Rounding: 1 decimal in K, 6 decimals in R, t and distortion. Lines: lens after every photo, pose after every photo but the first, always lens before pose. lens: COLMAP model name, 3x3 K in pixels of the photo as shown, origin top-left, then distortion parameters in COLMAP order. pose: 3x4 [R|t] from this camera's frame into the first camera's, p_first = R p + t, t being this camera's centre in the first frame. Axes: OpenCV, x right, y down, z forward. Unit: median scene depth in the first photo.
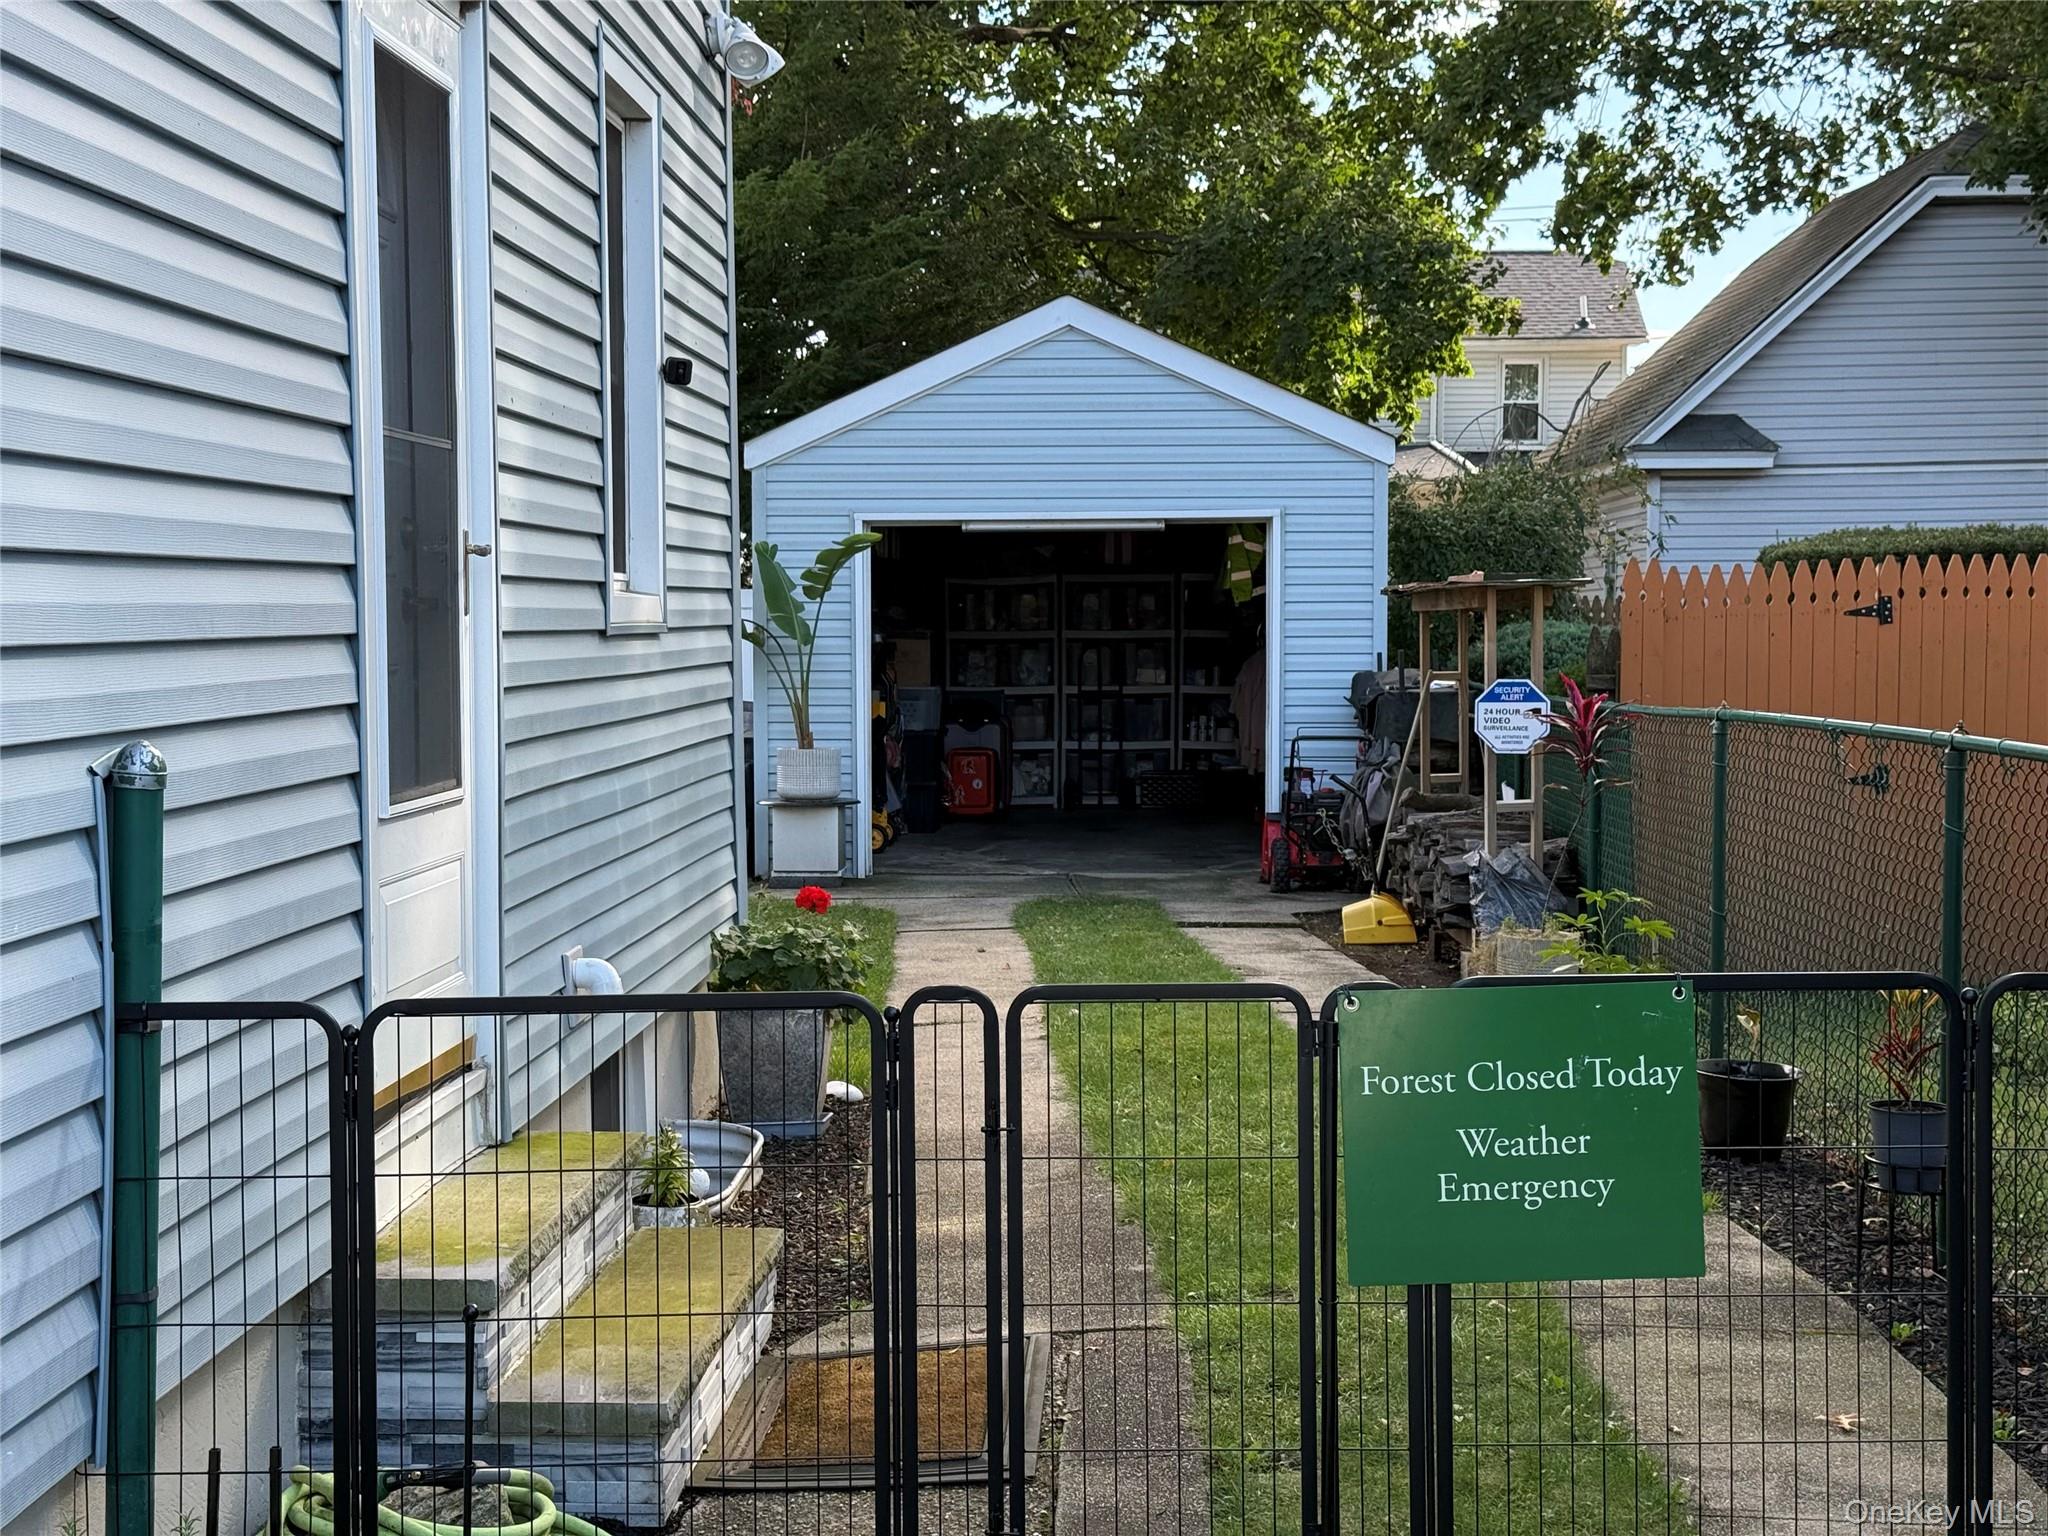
lens RADIAL K [[2826.4, 0, 1023.3], [0, 2826.4, 769.7], [0, 0, 1]] dist [-0.027428, 0.000000]
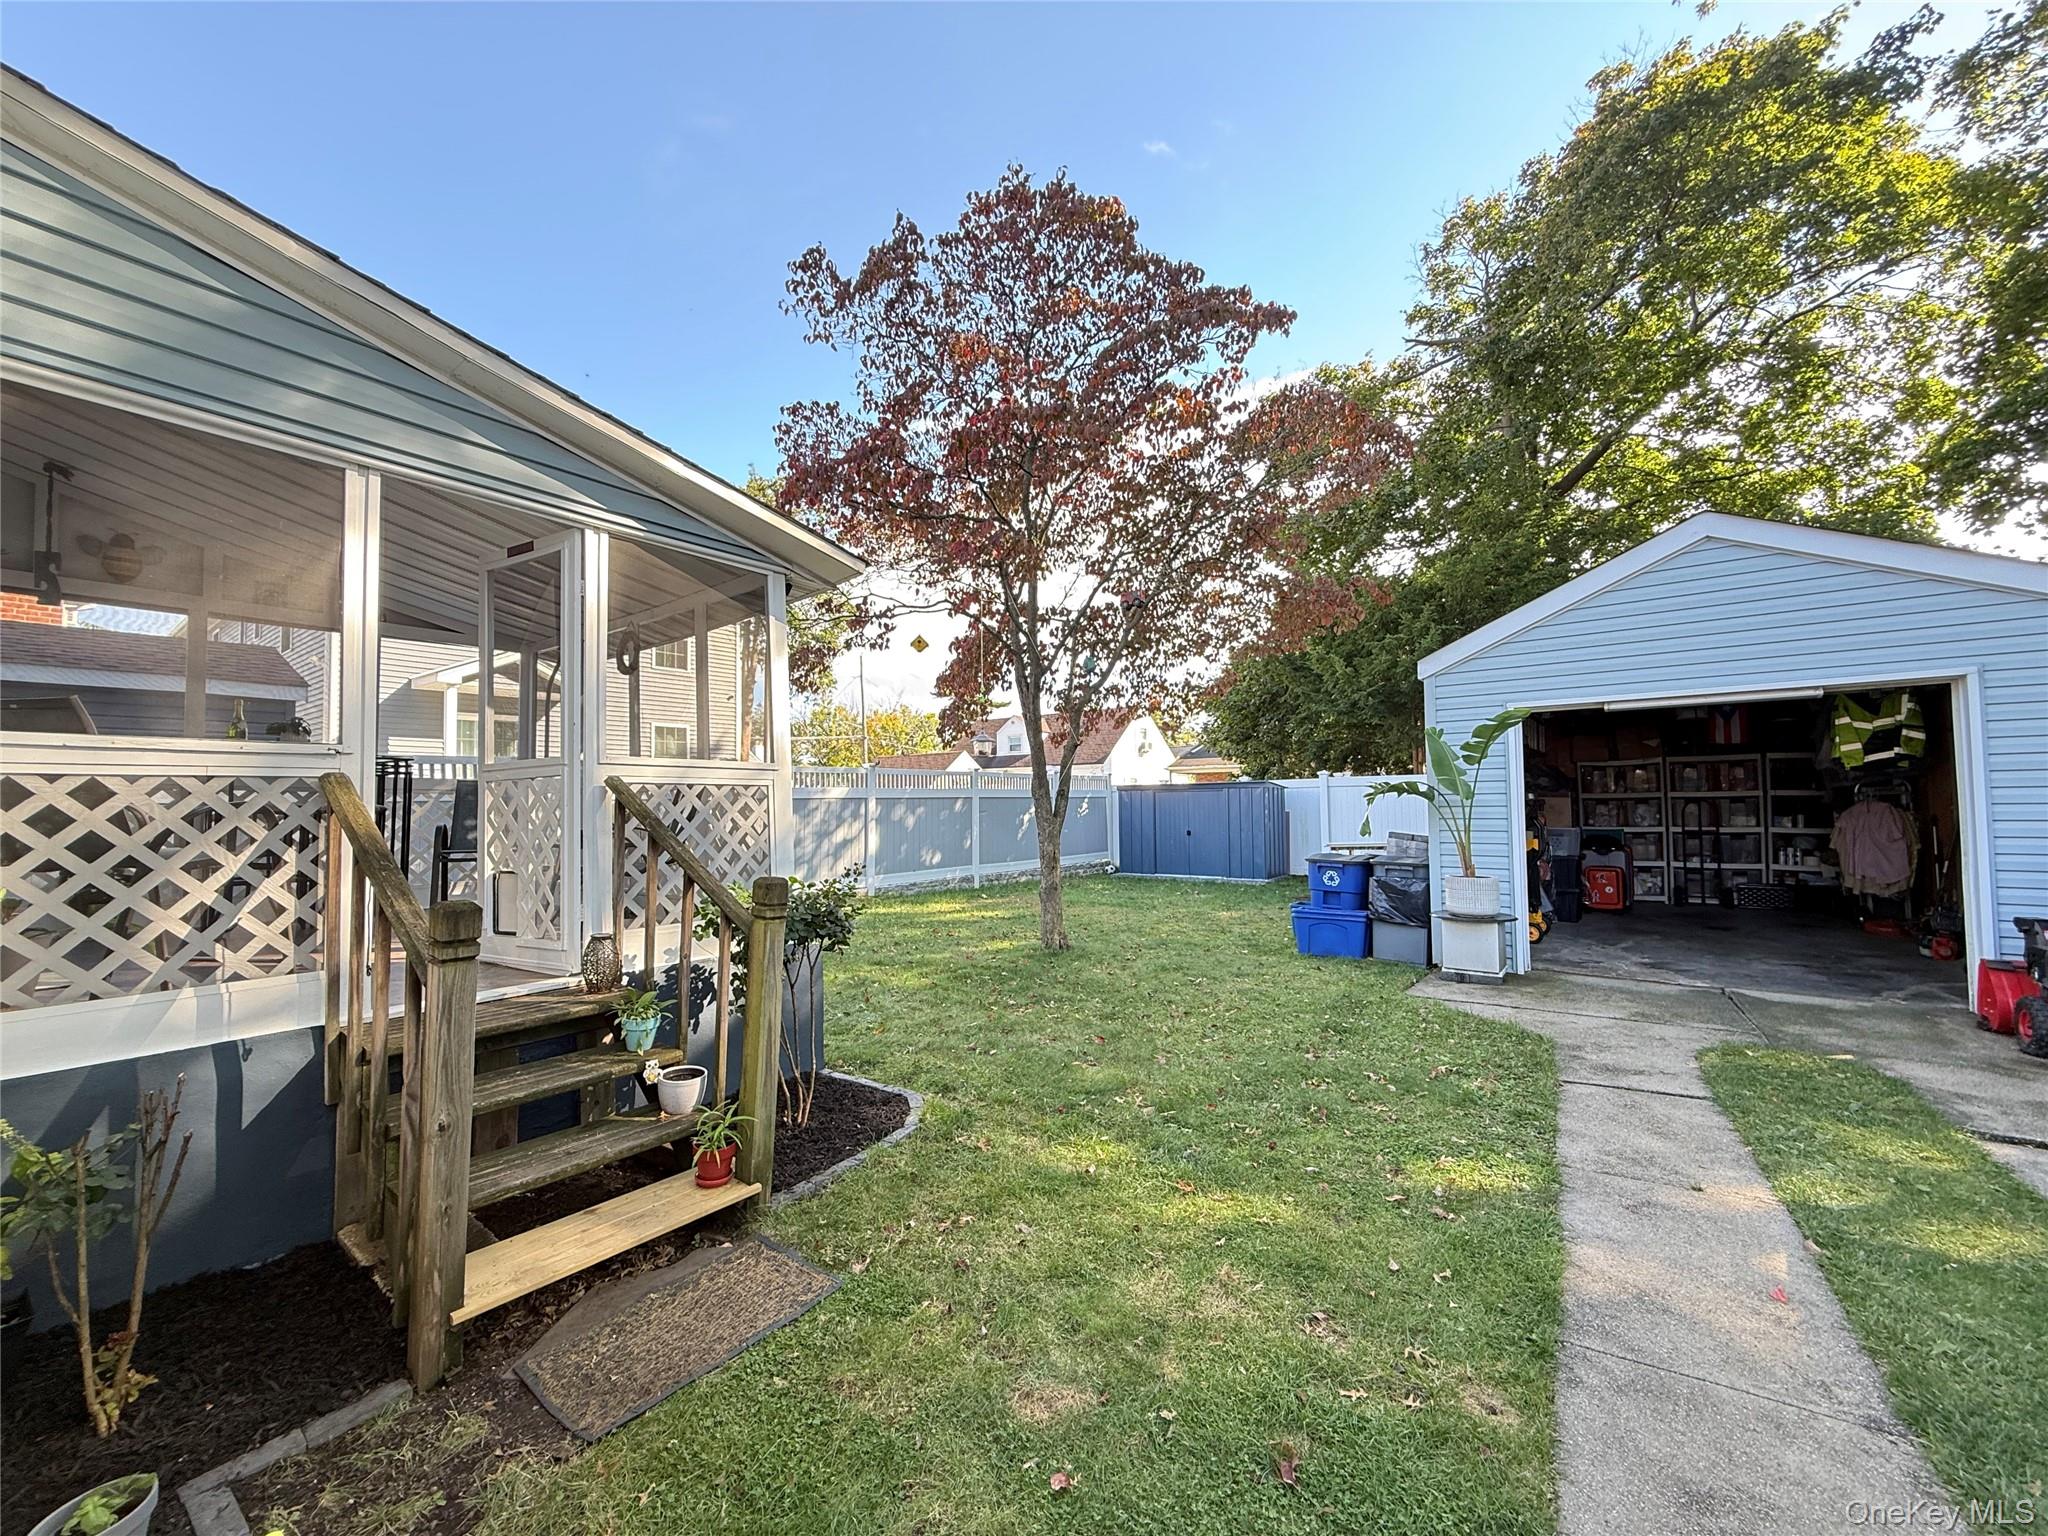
lens RADIAL K [[810.9, 0, 1024.0], [0, 810.9, 771.8], [0, 0, 1]] dist [0.001609, -0.000128]
pose [[0.818211, -0.029500, -0.574160, -0.020396], [-0.020932, 0.996492, -0.081028, -0.016079], [0.574537, 0.078316, 0.814723, 0.420728]]
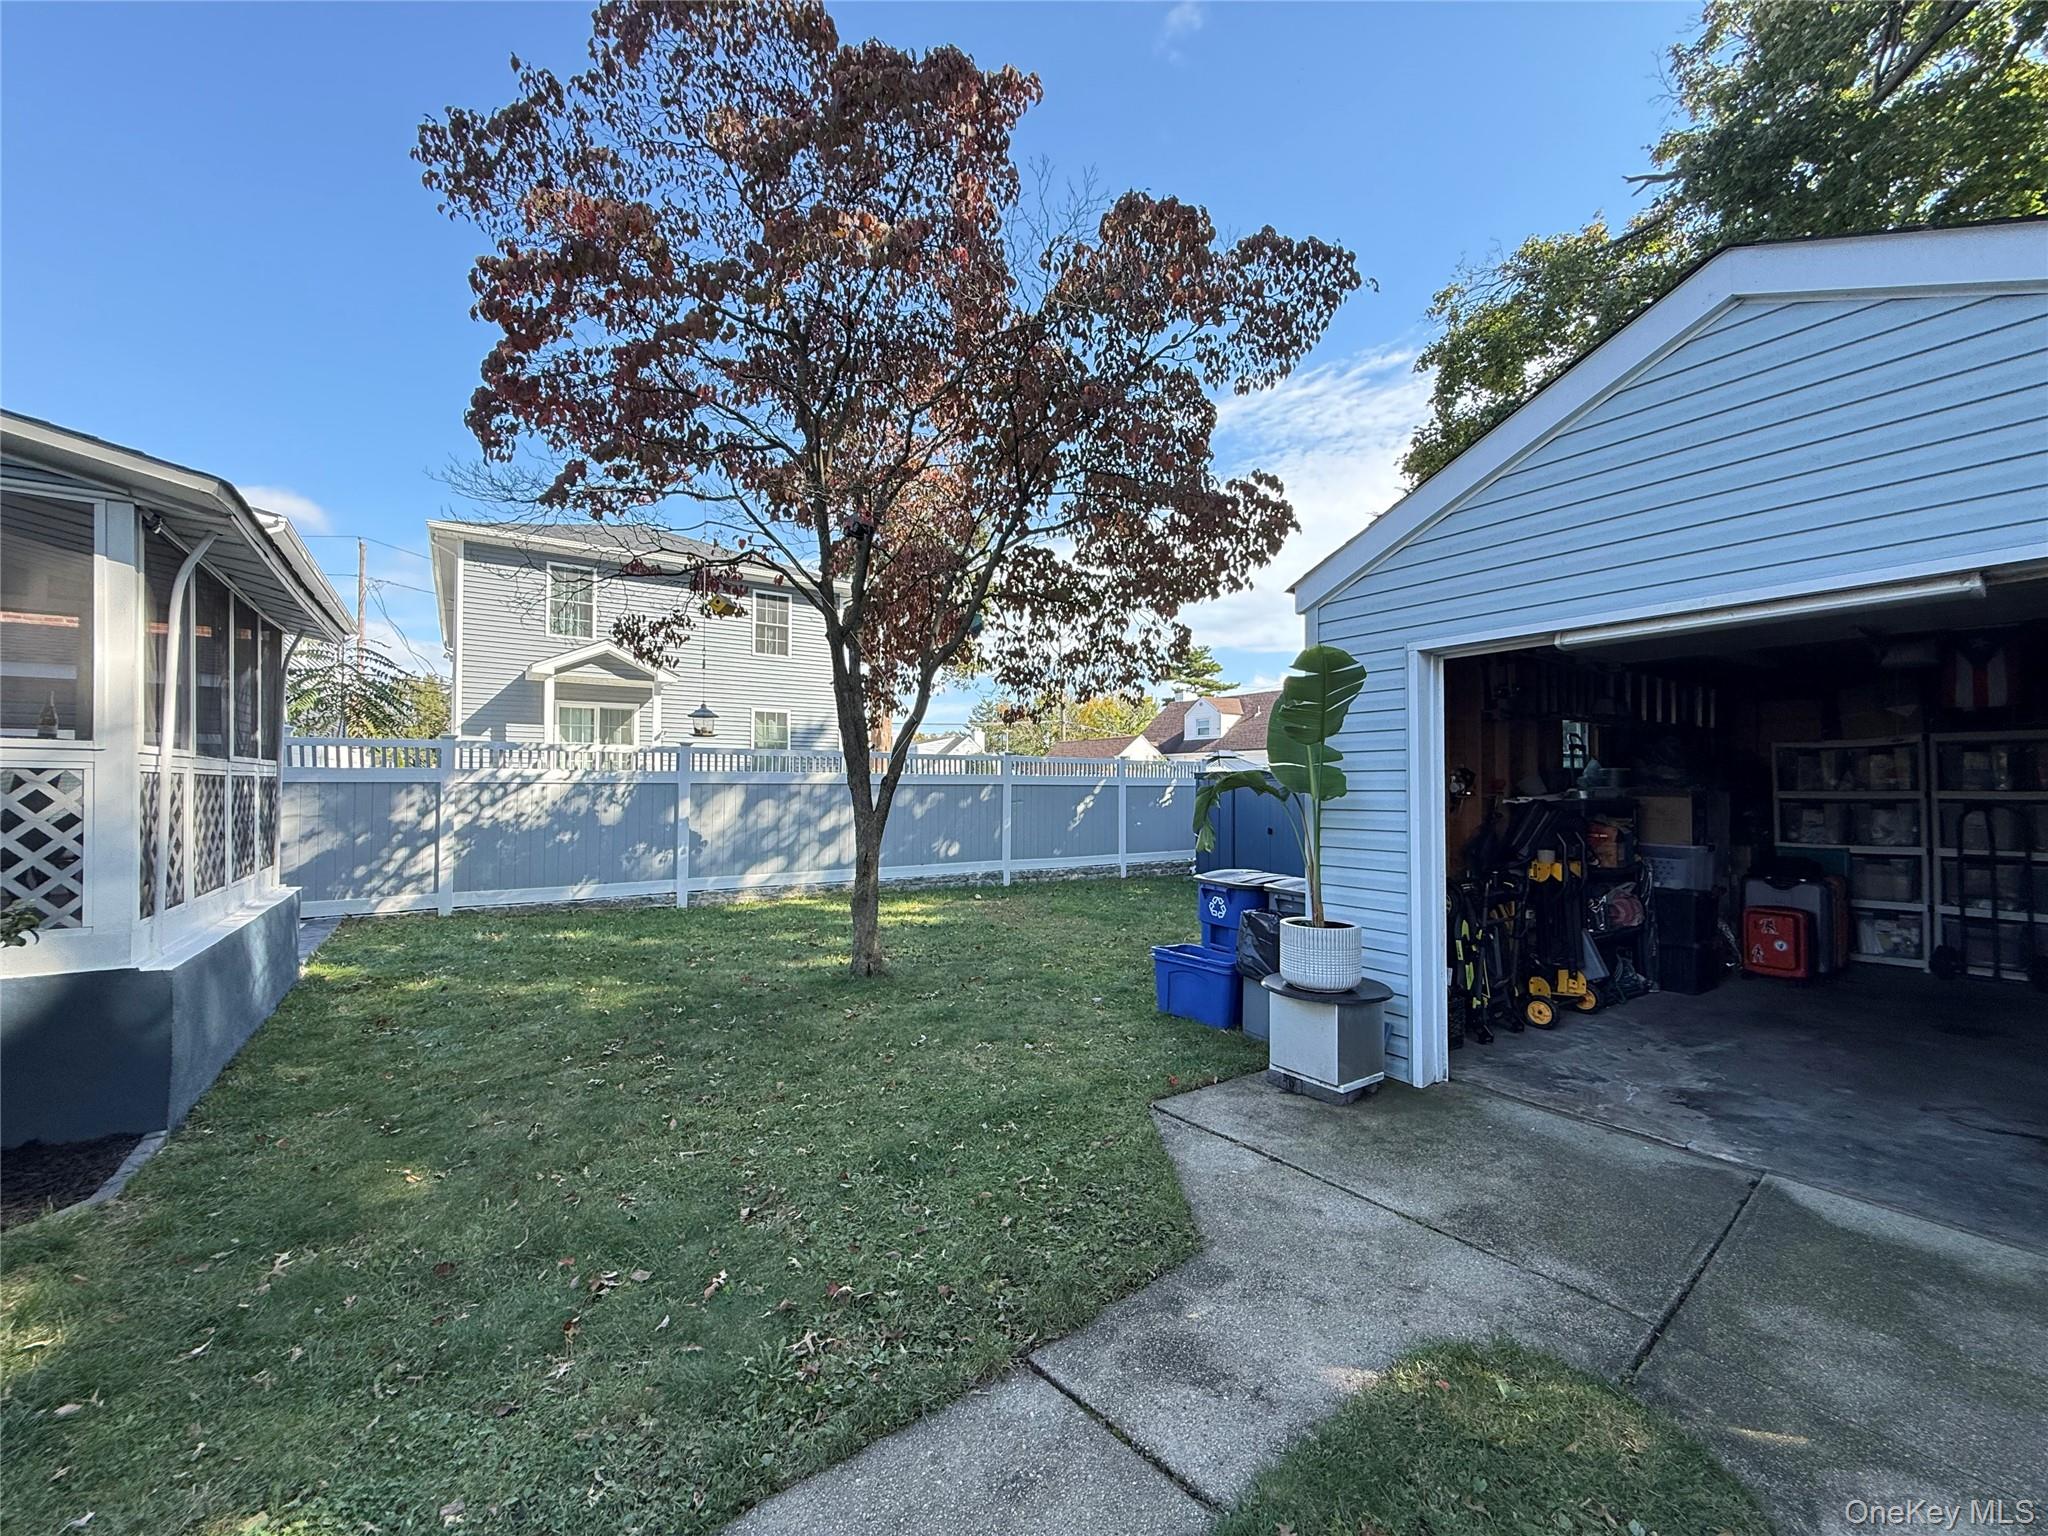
lens RADIAL K [[810.9, 0, 1021.9], [0, 810.9, 771.3], [0, 0, 1]] dist [0.001609, -0.000128]
pose [[0.605643, -0.014135, -0.795611, 0.047137], [-0.046591, 0.997497, -0.053189, -0.026796], [0.794371, 0.069282, 0.603469, 0.587455]]
